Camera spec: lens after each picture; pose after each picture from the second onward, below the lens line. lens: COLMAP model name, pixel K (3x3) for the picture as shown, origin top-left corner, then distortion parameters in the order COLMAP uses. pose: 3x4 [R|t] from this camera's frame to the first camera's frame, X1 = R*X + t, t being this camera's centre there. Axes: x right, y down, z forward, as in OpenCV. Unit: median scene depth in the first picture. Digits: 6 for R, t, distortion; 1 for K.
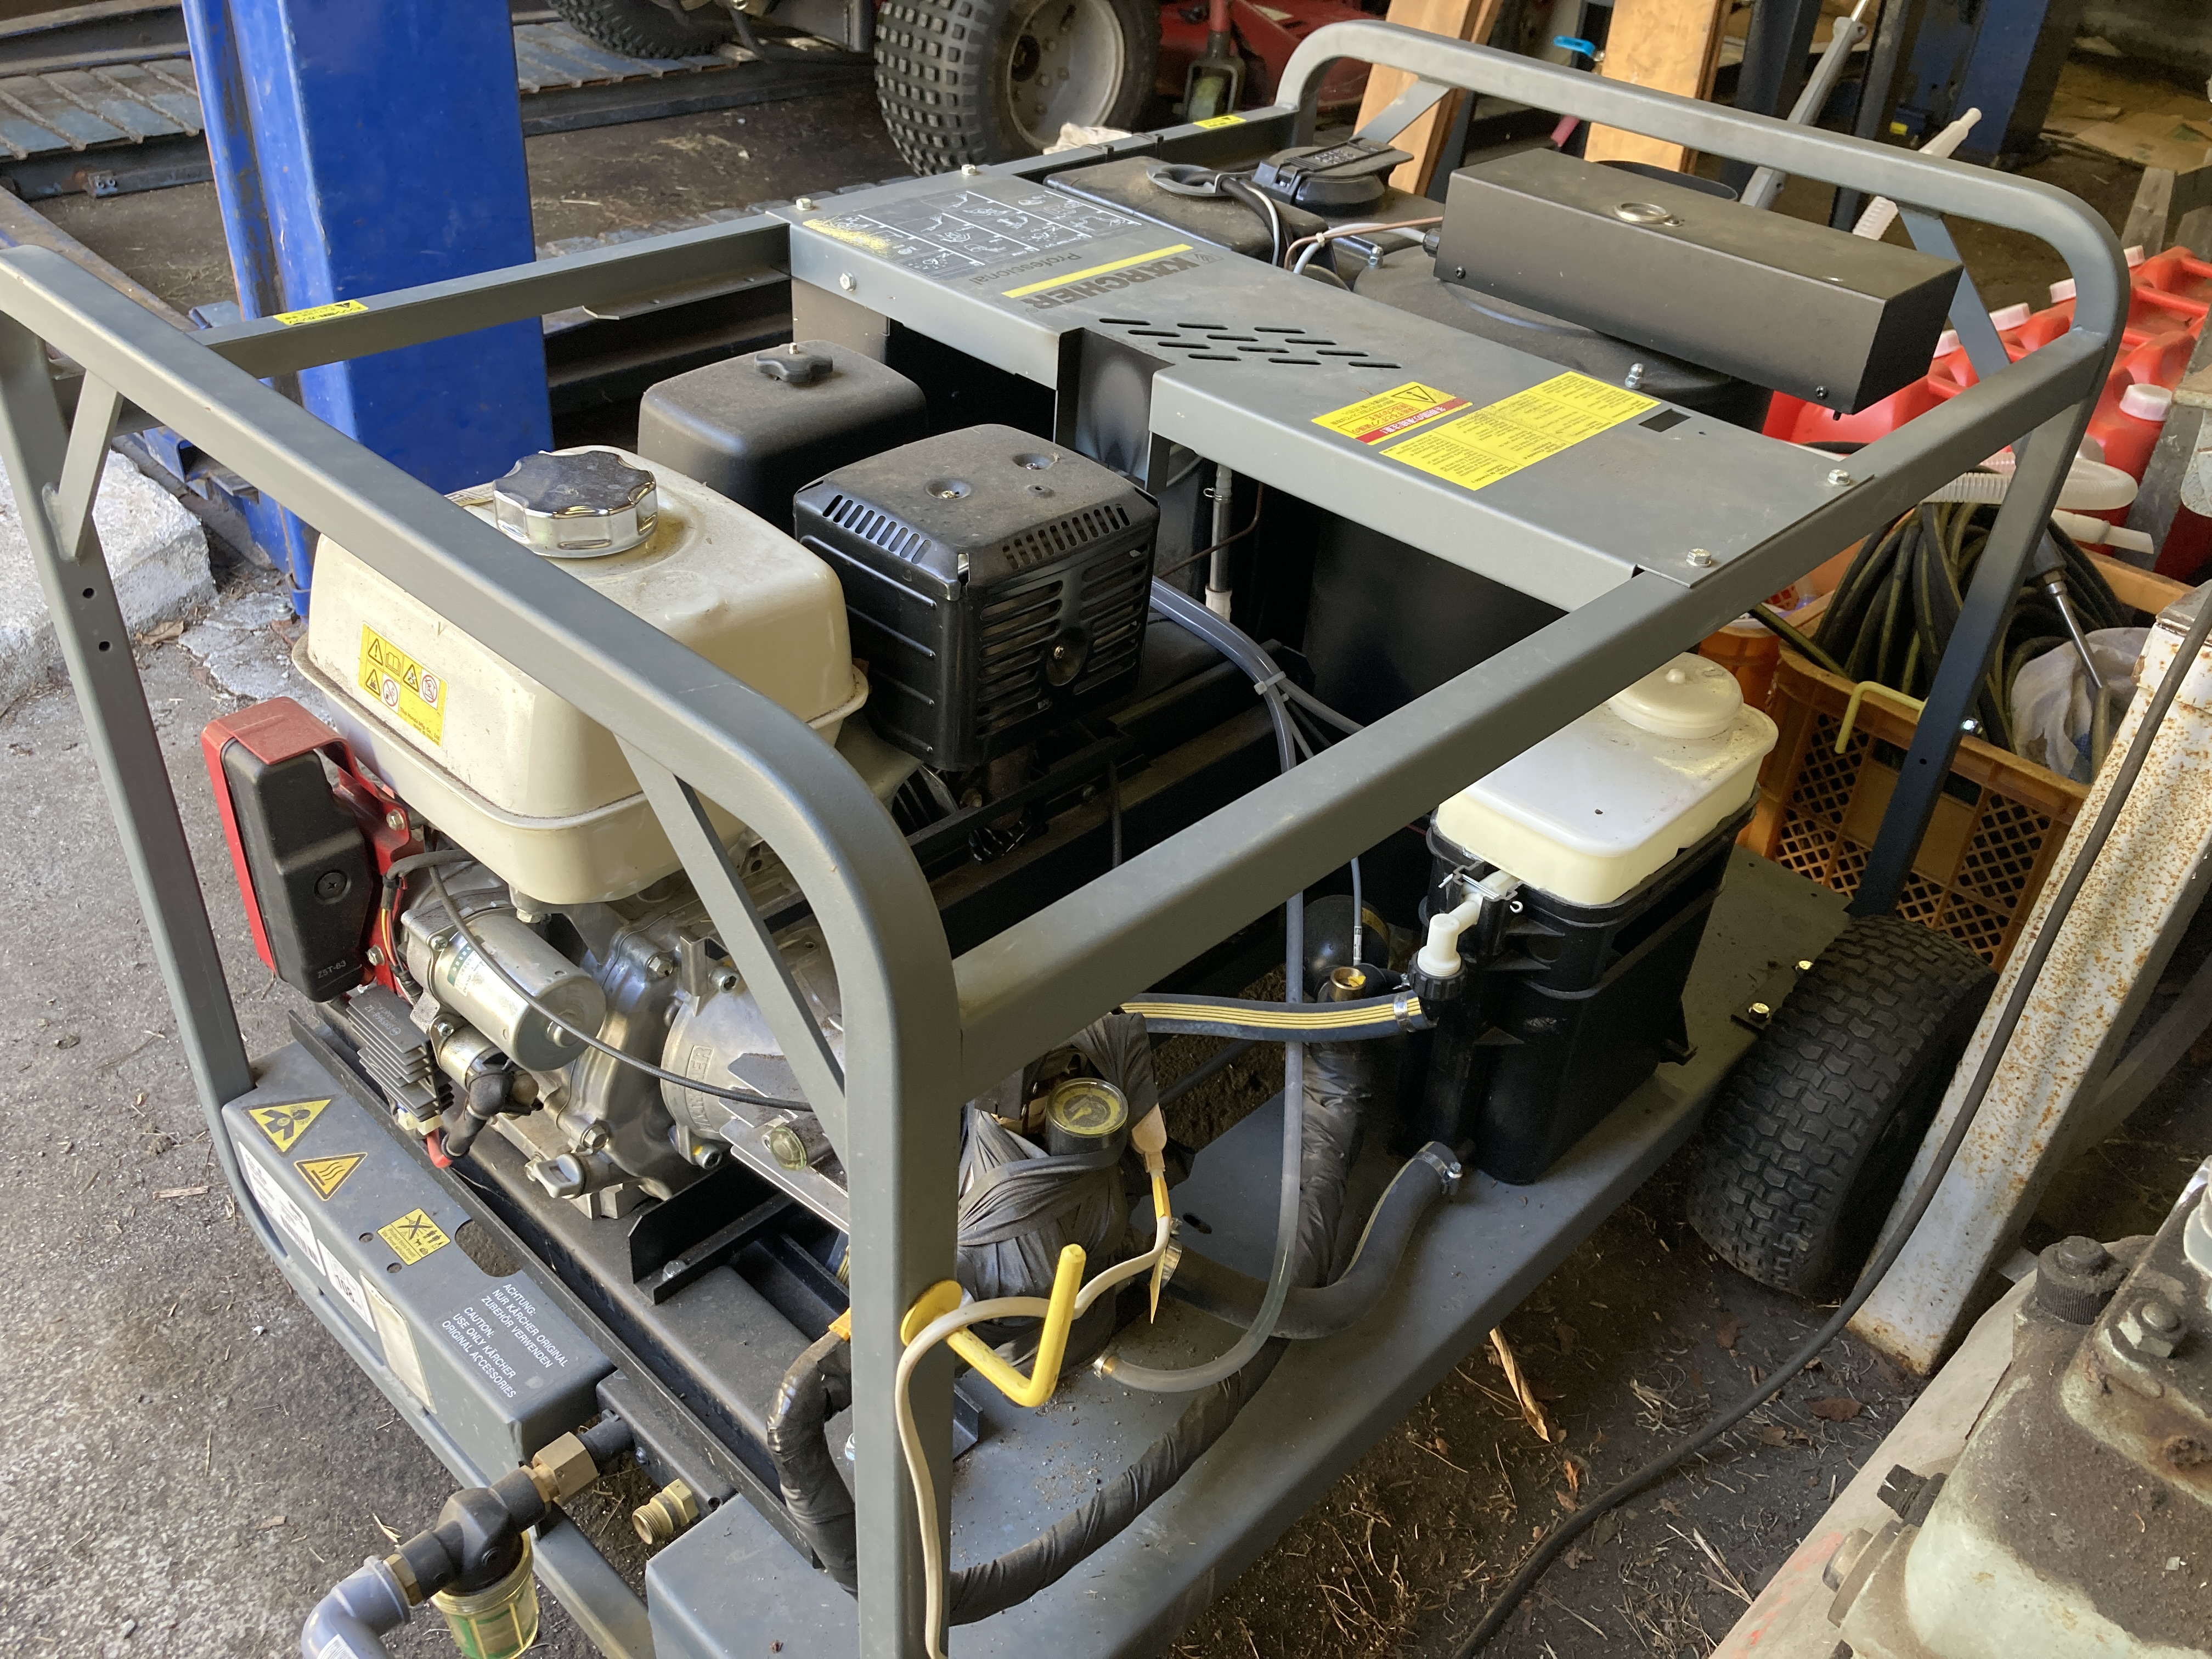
lens RADIAL K [[1828.7, 0, 1108.1], [0, 1828.7, 839.6], [0, 0, 1]] dist [0.018812, -0.013486]
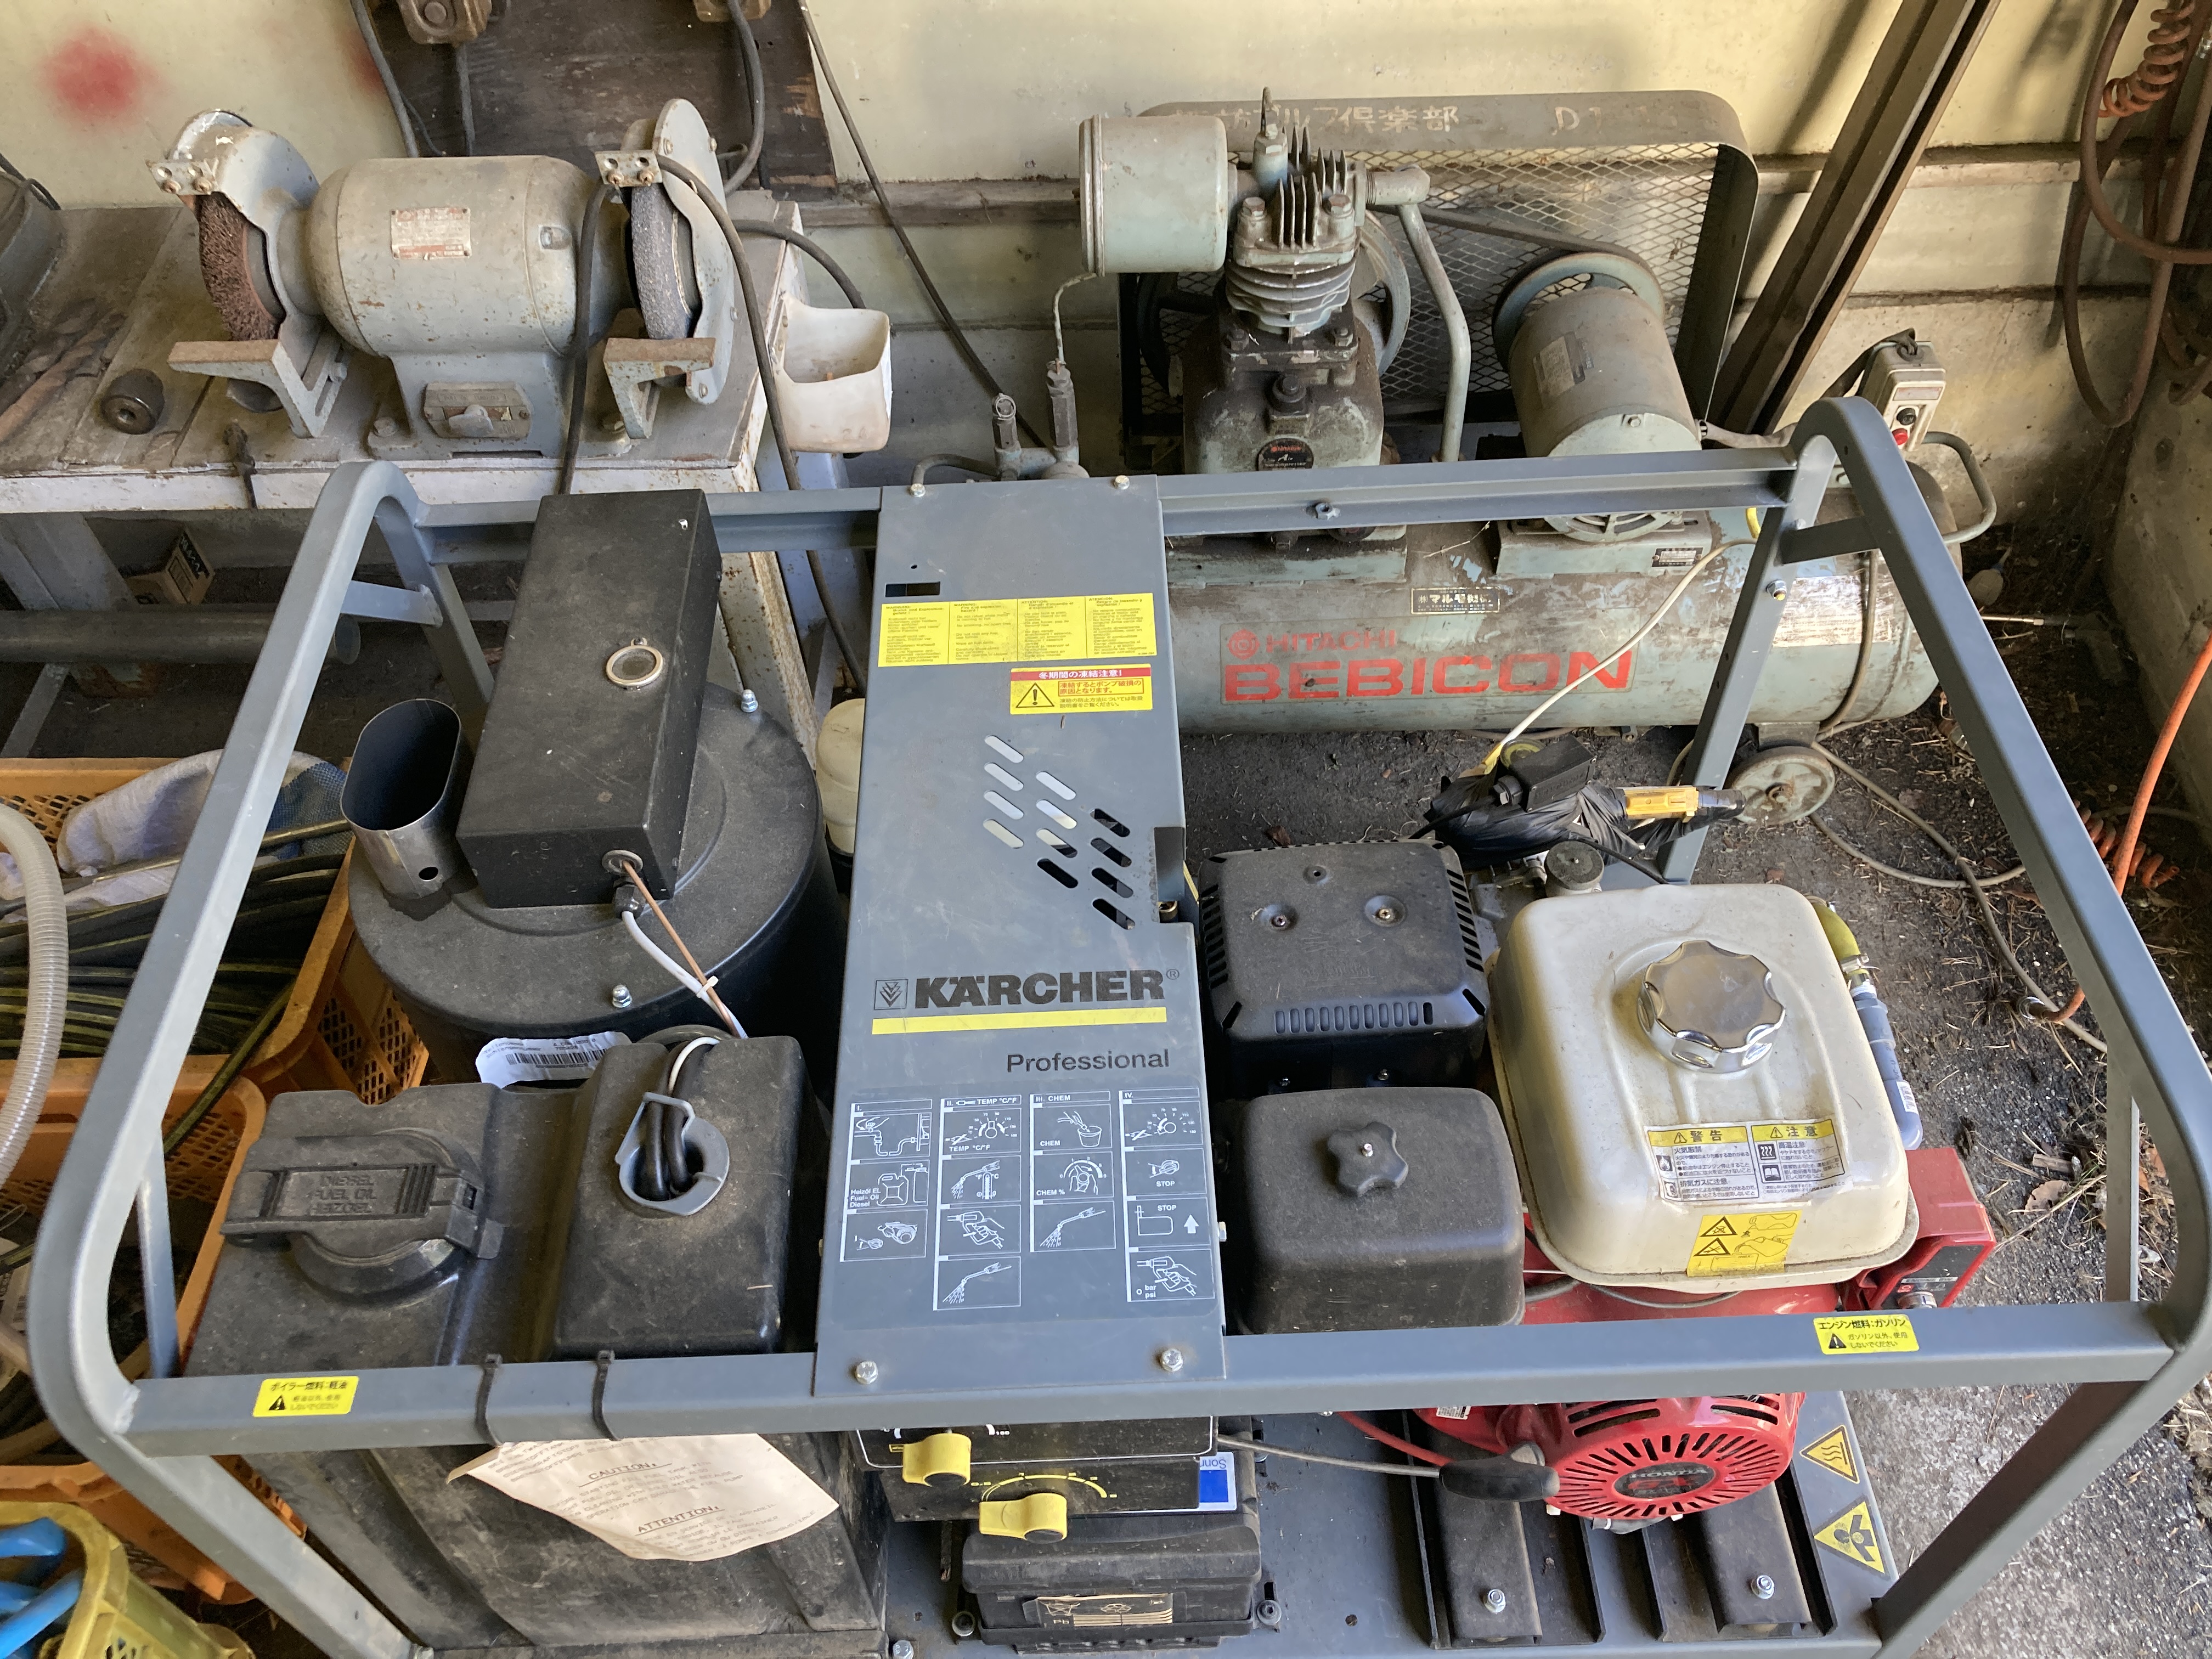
lens RADIAL K [[1828.7, 0, 1114.7], [0, 1828.7, 835.7], [0, 0, 1]] dist [0.018812, -0.013486]
pose [[-0.714962, -0.563196, 0.414294, -0.353856], [0.391049, 0.169086, 0.904705, -1.113753], [-0.579577, 0.808839, 0.099348, 0.817471]]
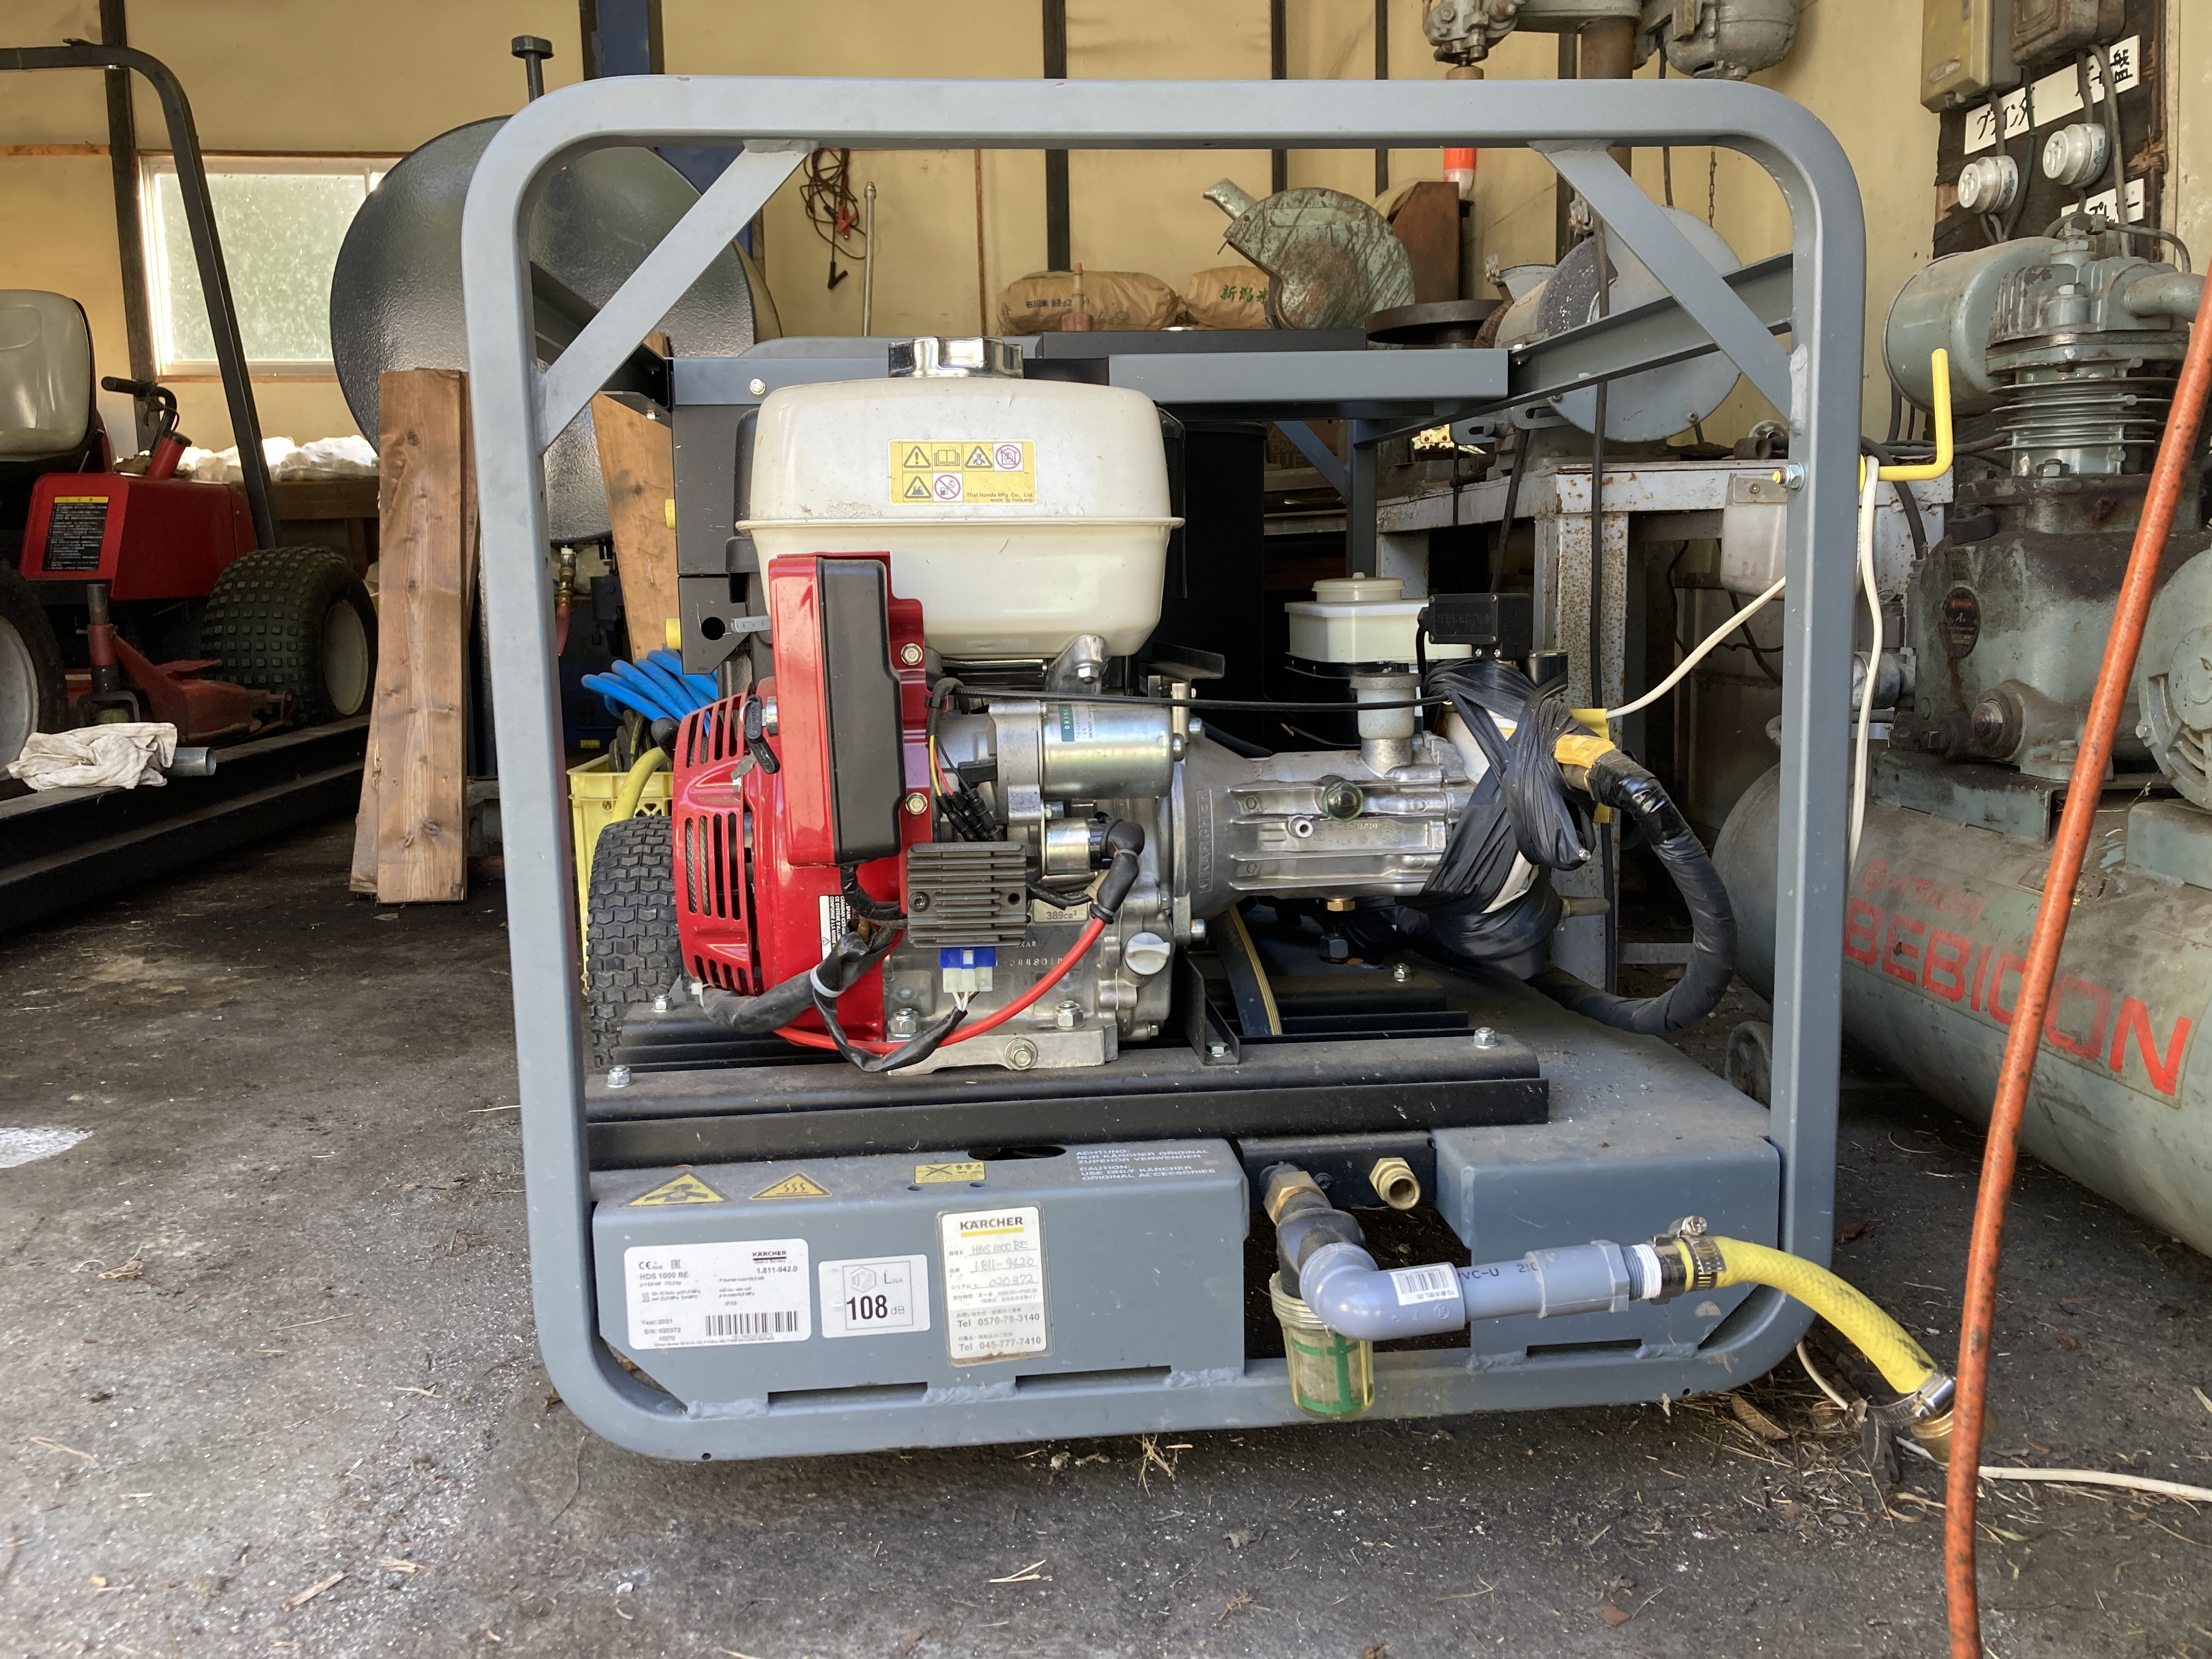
lens RADIAL K [[1828.7, 0, 1086.2], [0, 1828.7, 796.9], [0, 0, 1]] dist [0.018812, -0.013486]
pose [[0.654919, -0.175159, 0.735120, -0.916107], [0.485572, 0.842918, -0.231752, 0.286976], [-0.579052, 0.508732, 0.637095, 0.281229]]
